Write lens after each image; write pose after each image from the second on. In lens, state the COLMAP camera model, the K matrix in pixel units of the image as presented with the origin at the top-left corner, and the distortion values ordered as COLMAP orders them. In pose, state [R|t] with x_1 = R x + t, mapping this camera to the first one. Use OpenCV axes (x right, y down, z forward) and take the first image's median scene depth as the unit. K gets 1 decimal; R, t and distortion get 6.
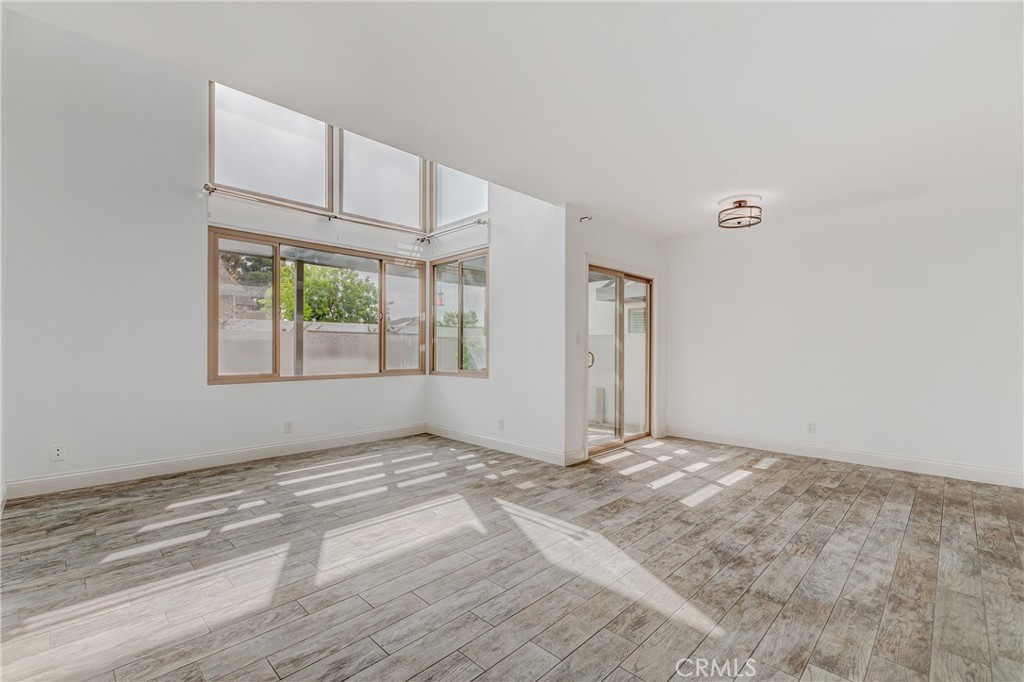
lens RADIAL K [[445.0, 0, 511.4], [0, 445.0, 349.7], [0, 0, 1]] dist [0.009200, -0.003465]
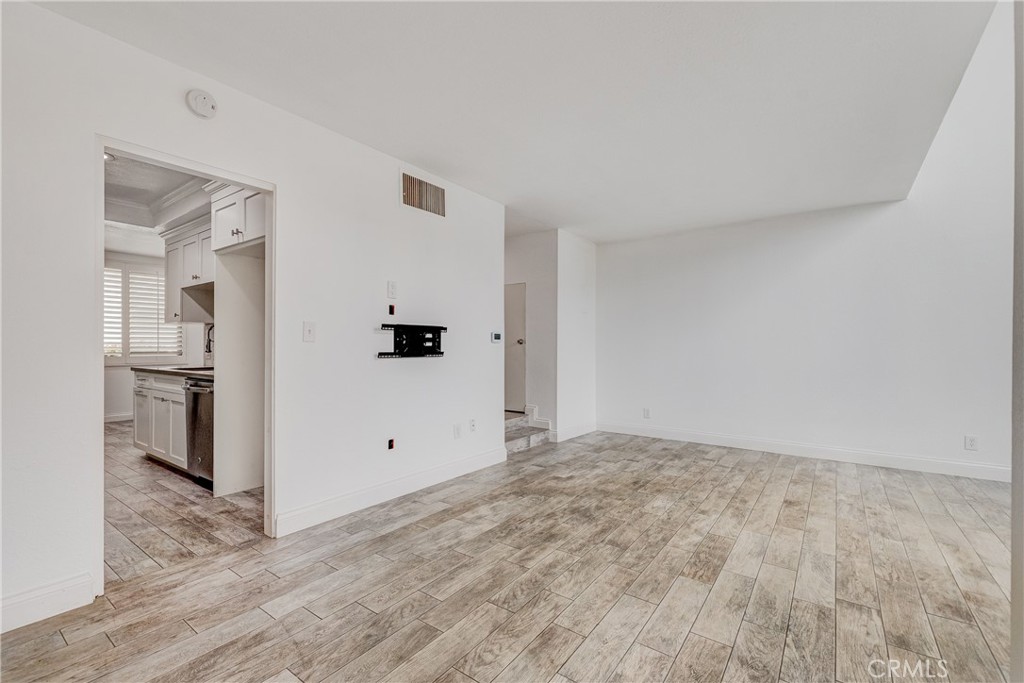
lens RADIAL K [[445.0, 0, 510.7], [0, 445.0, 342.9], [0, 0, 1]] dist [0.009200, -0.003465]
pose [[-0.988948, -0.007624, -0.148065, 0.802811], [-0.006751, 0.999957, -0.006398, -0.004361], [0.148107, -0.005328, -0.988957, 2.034509]]
